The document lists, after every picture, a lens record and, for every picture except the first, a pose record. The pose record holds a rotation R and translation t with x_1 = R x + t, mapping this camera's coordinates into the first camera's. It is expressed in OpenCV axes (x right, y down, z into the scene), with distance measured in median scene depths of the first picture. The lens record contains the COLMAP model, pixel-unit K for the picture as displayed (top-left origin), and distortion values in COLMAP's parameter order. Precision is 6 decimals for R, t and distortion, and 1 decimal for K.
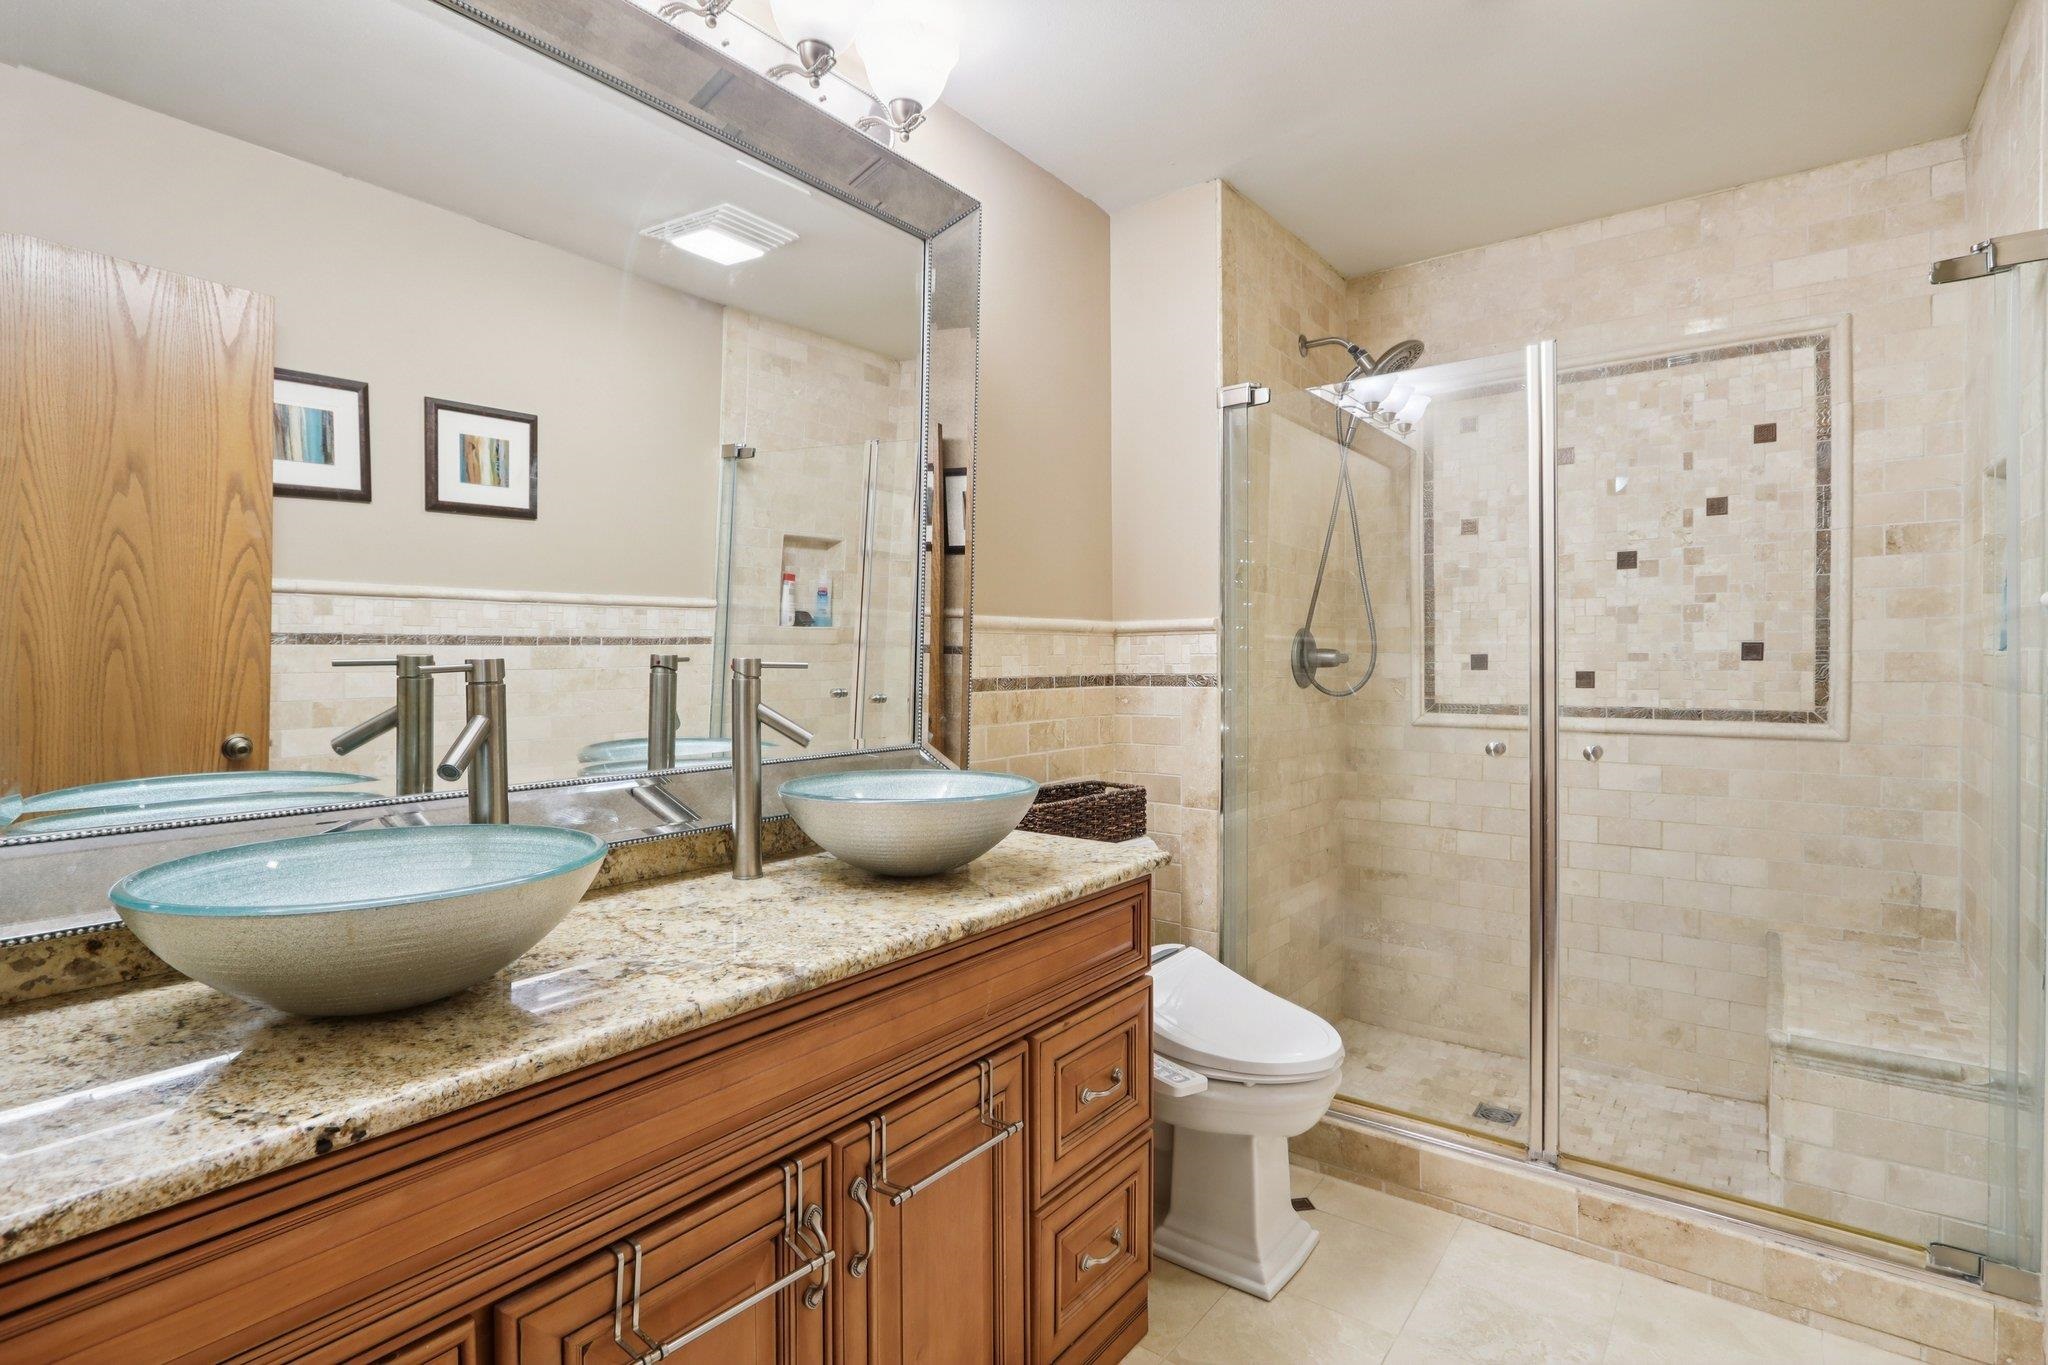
lens RADIAL K [[959.4, 0, 1023.2], [0, 959.4, 672.3], [0, 0, 1]] dist [0.000899, 0.000253]
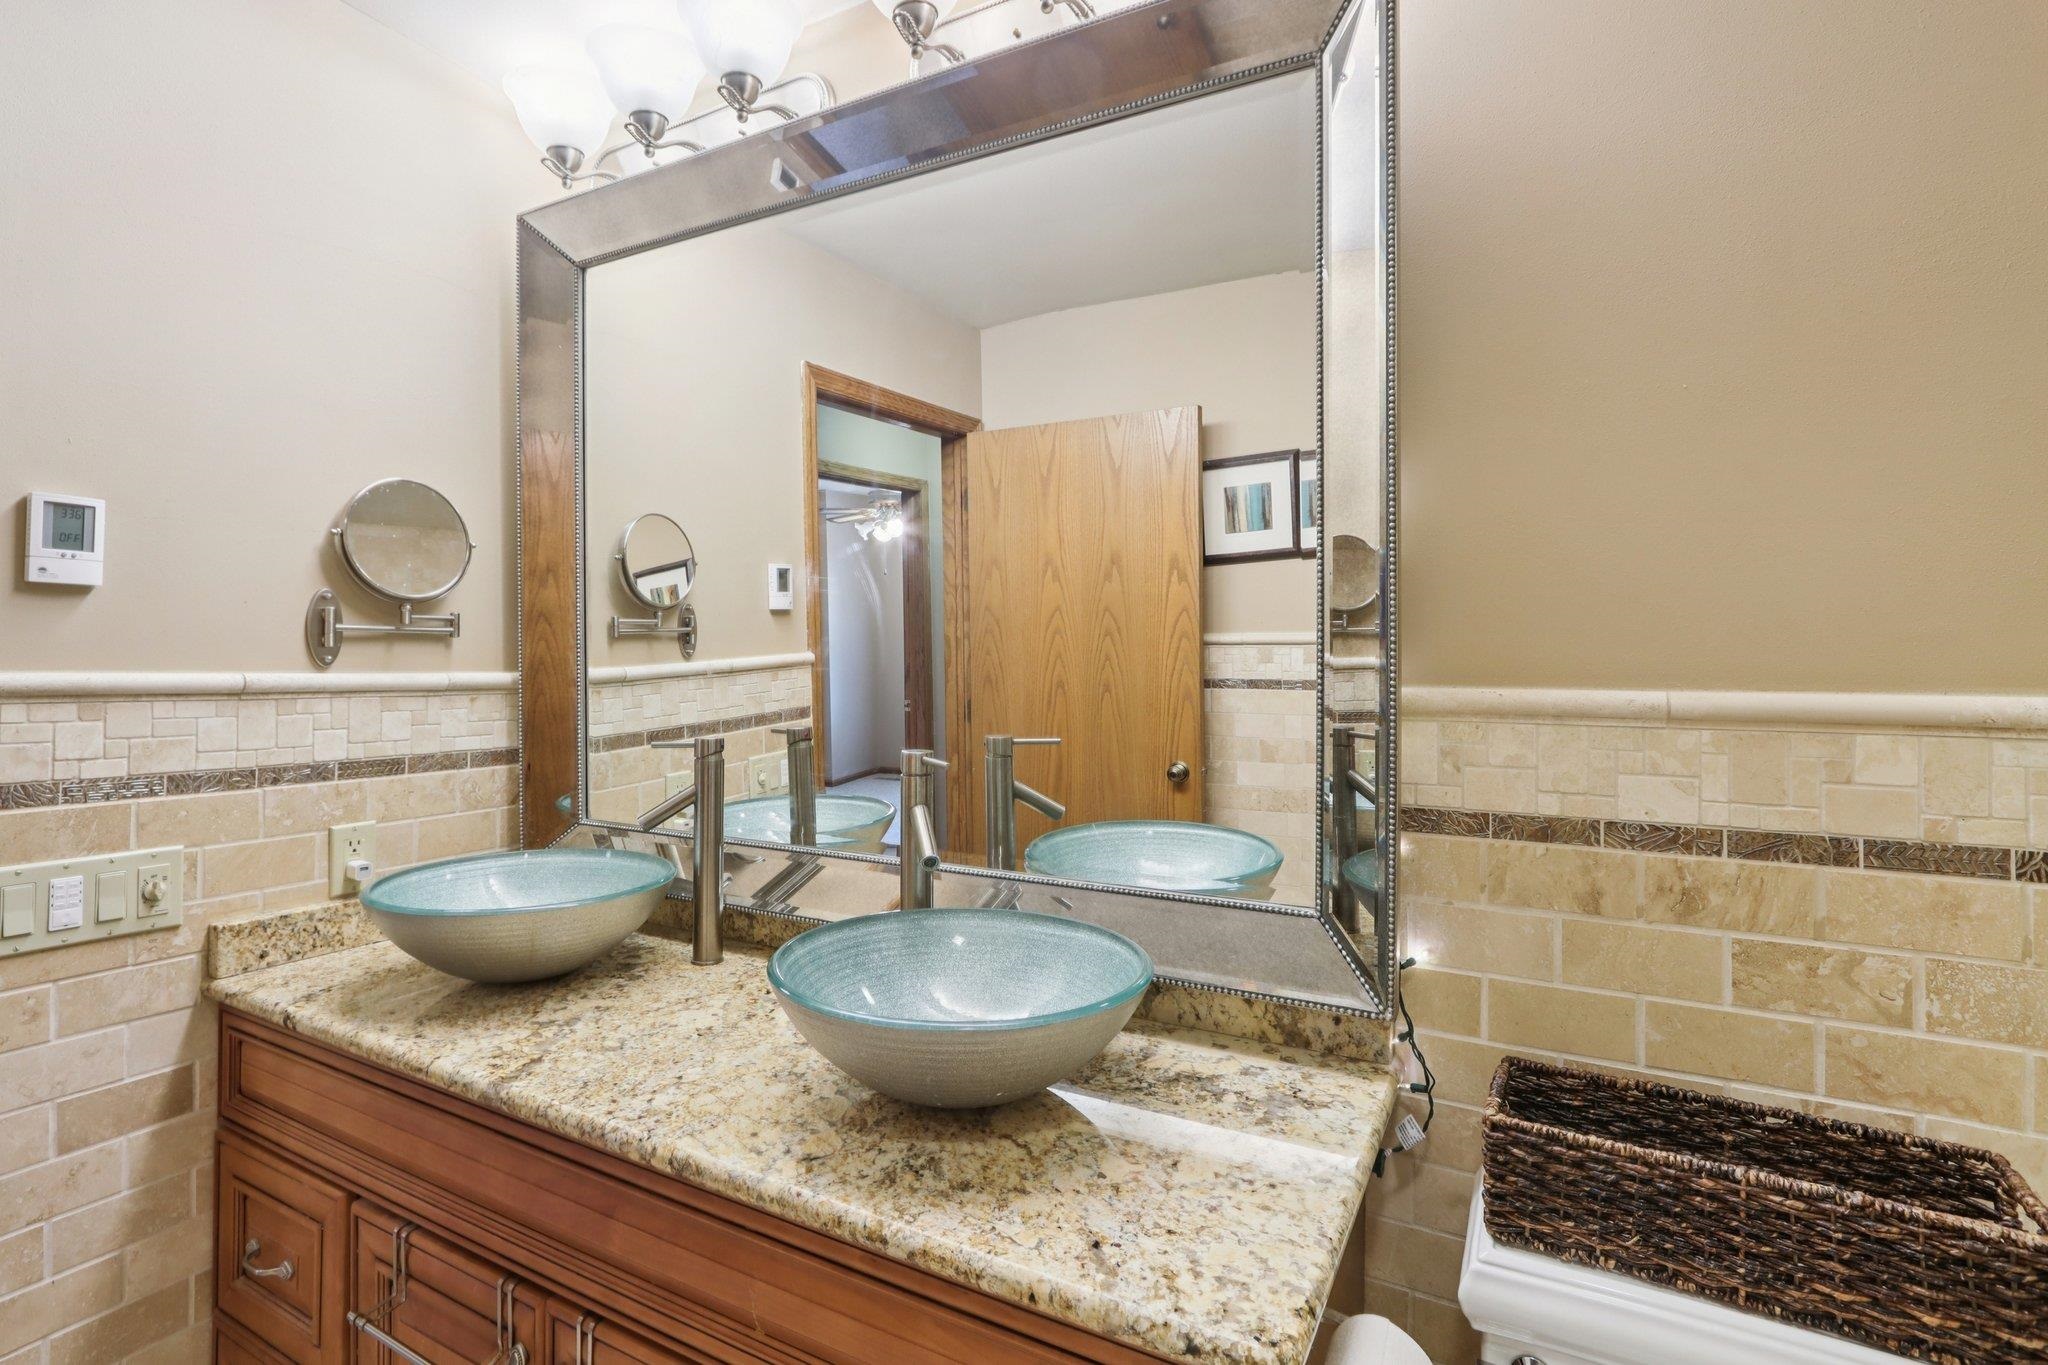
lens RADIAL K [[950.7, 0, 1024.8], [0, 950.7, 643.4], [0, 0, 1]] dist [-0.008505, -0.000312]
pose [[0.171101, -0.014383, -0.985149, 0.391557], [-0.021103, 0.999611, -0.018259, -0.067596], [0.985028, 0.023914, 0.170730, 0.634159]]
